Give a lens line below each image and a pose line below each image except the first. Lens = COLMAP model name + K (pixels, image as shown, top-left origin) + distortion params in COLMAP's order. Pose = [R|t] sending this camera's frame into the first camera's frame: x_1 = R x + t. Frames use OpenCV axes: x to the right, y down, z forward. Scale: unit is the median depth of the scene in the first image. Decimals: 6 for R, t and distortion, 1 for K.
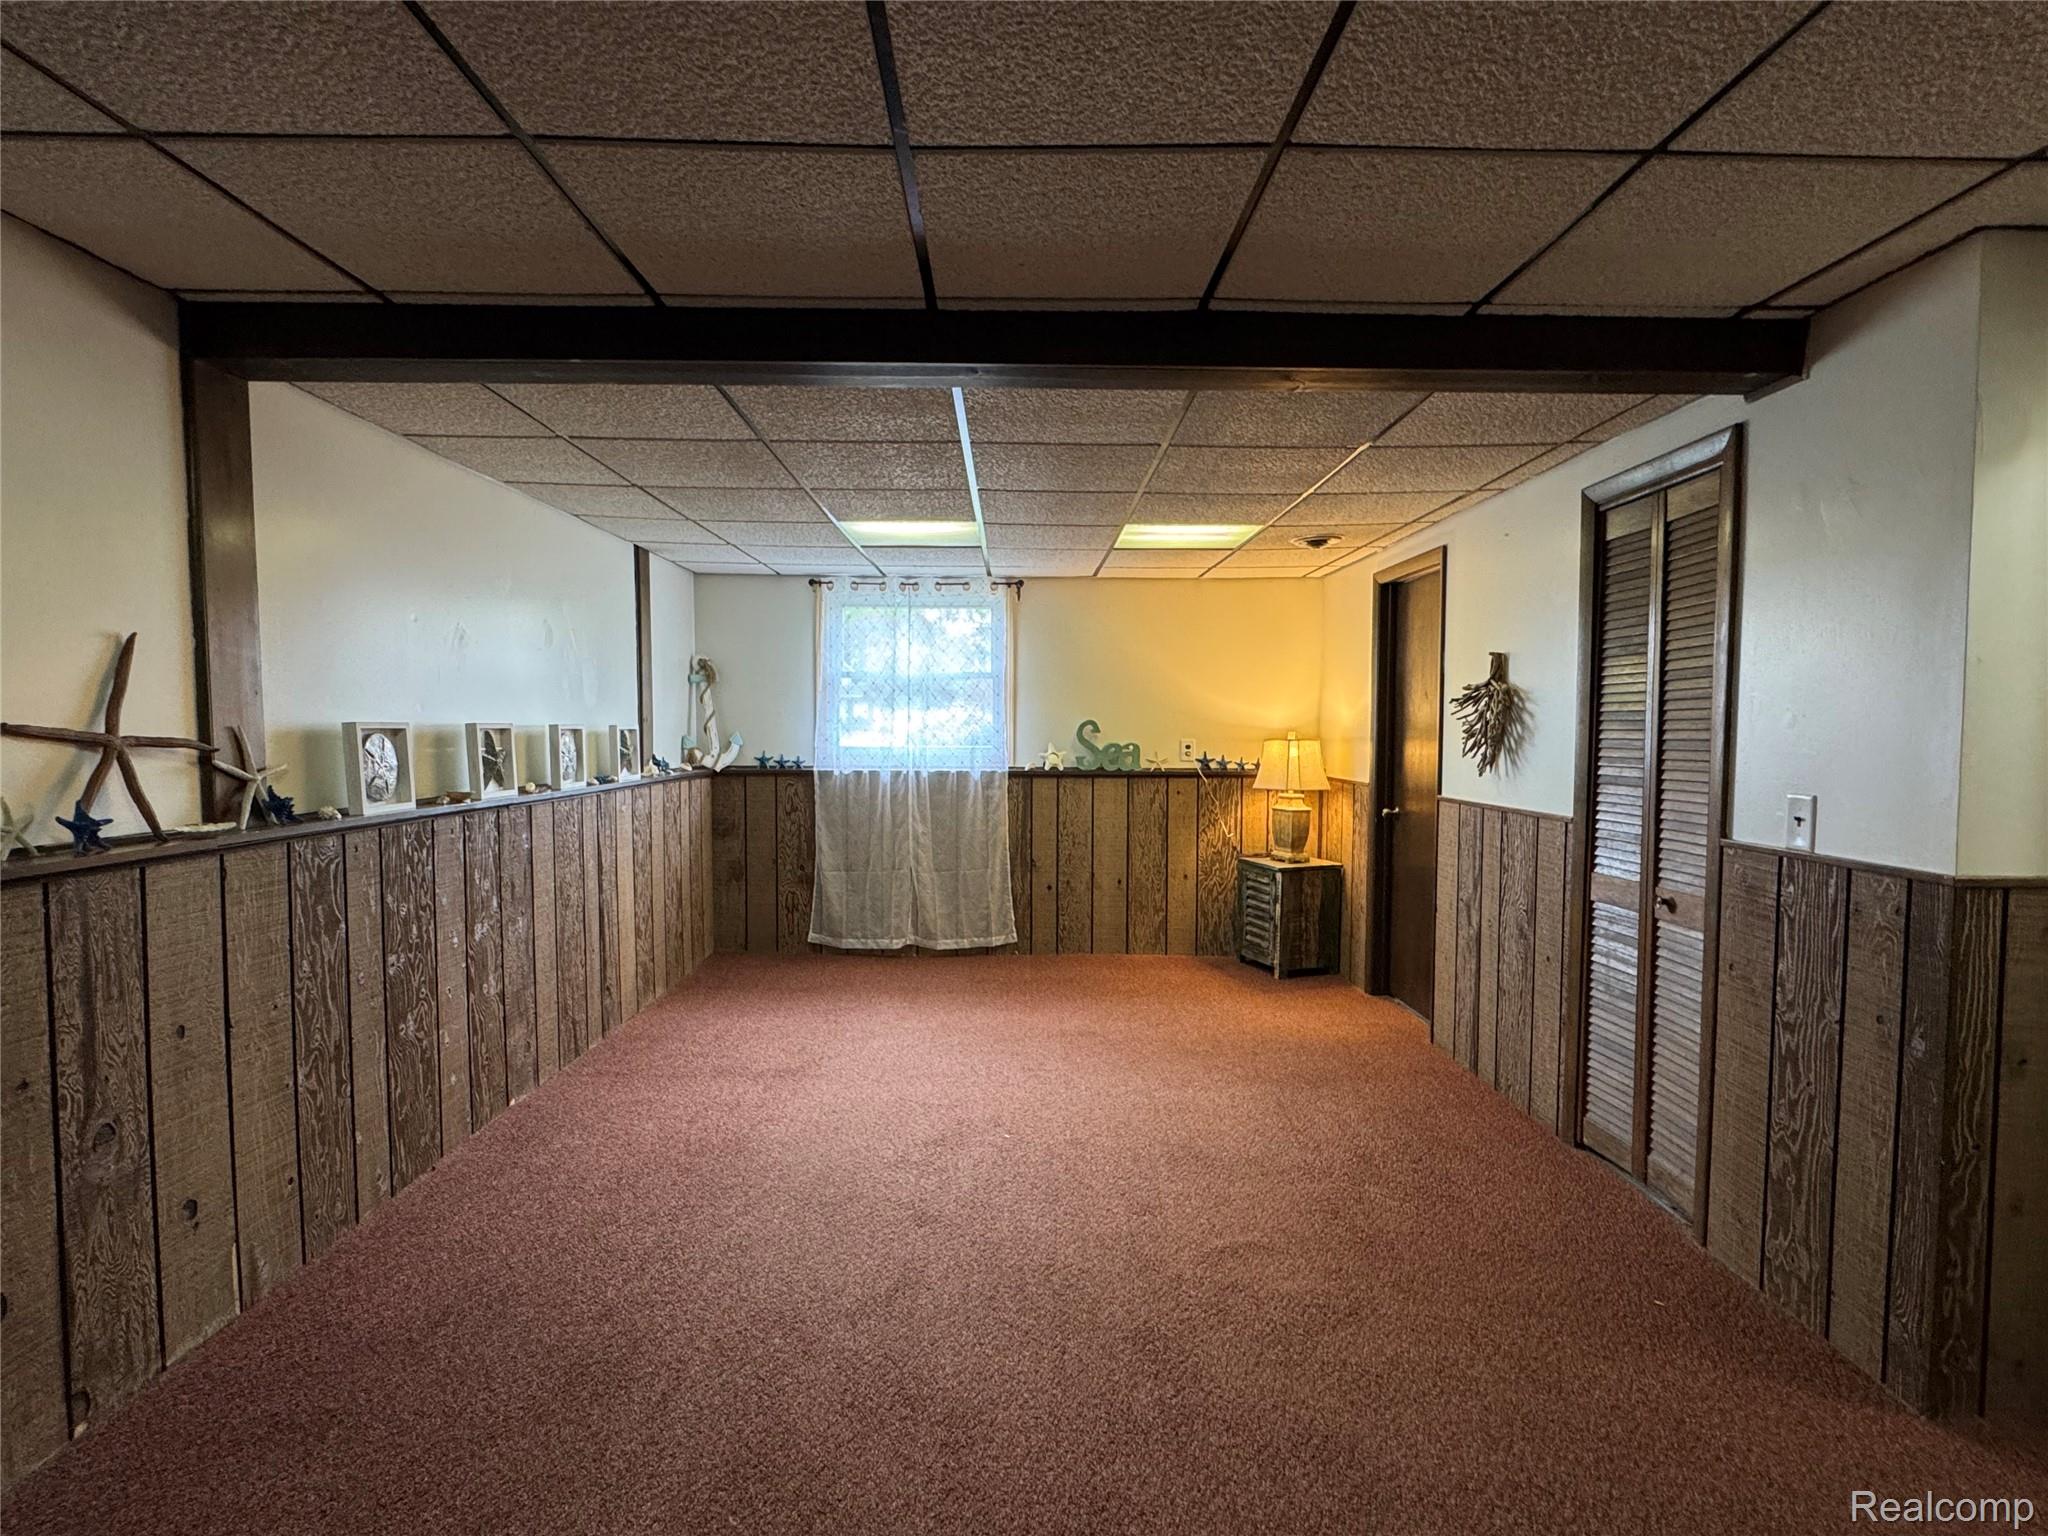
lens RADIAL K [[1022.2, 0, 1023.2], [0, 1022.2, 776.0], [0, 0, 1]] dist [-0.001275, -0.000509]
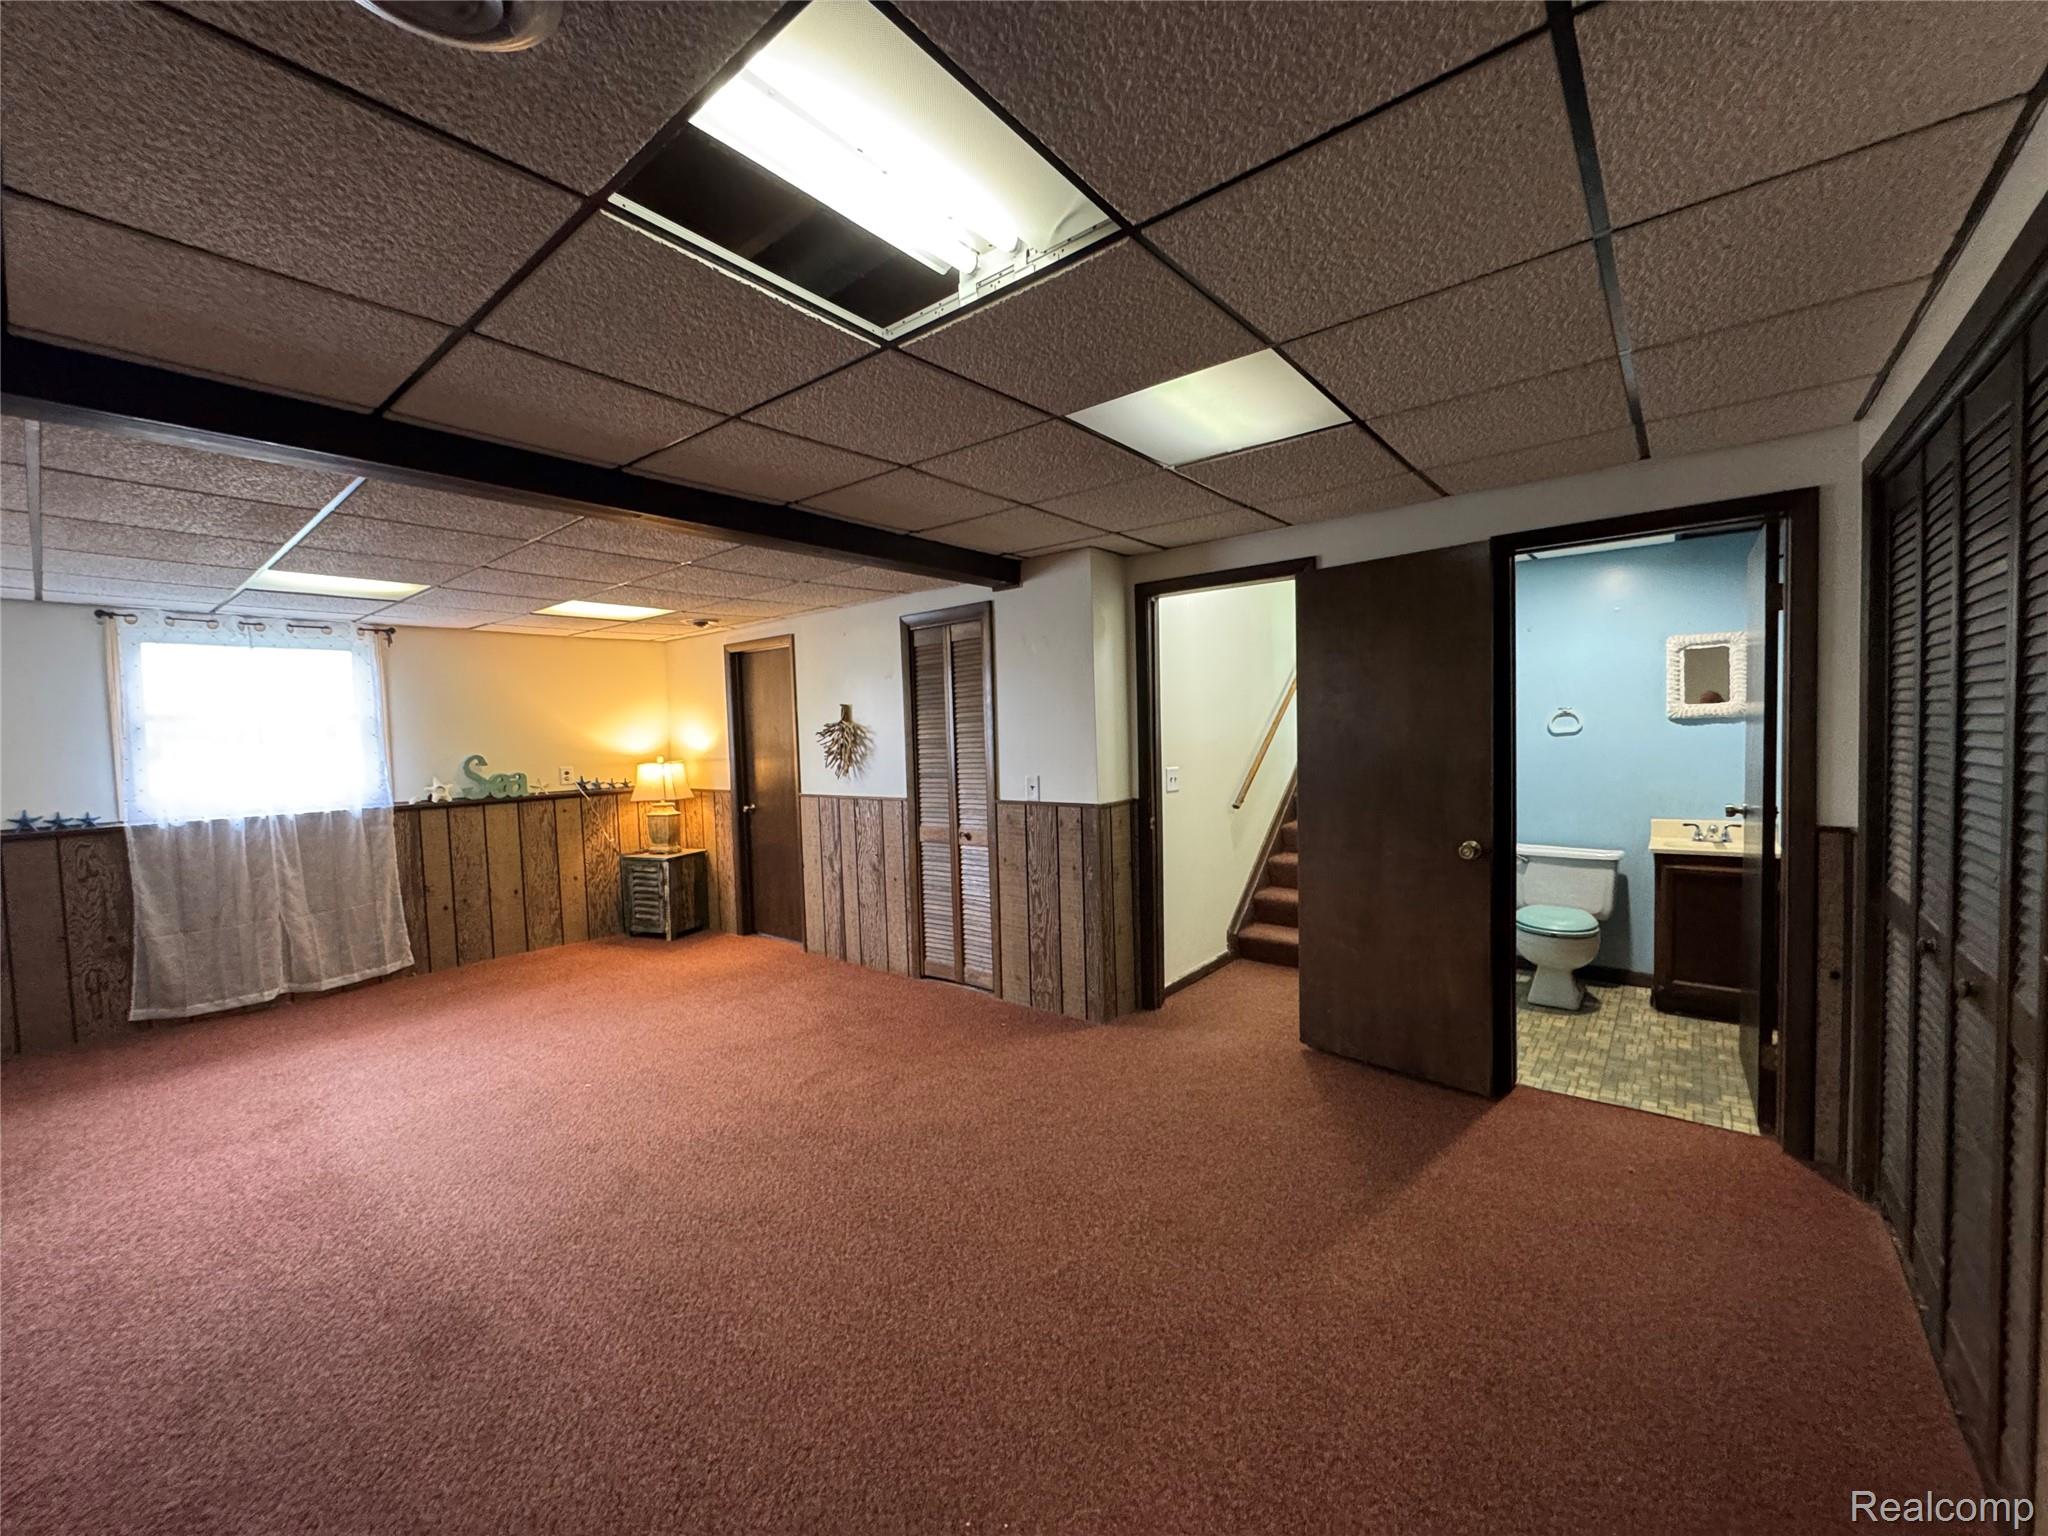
lens RADIAL K [[814.1, 0, 1021.9], [0, 814.1, 769.1], [0, 0, 1]] dist [-0.004400, 0.000359]
pose [[0.643028, -0.060122, 0.763479, -0.281010], [0.072056, 0.997241, 0.017843, -0.013593], [-0.762445, 0.043540, 0.645586, -0.056713]]
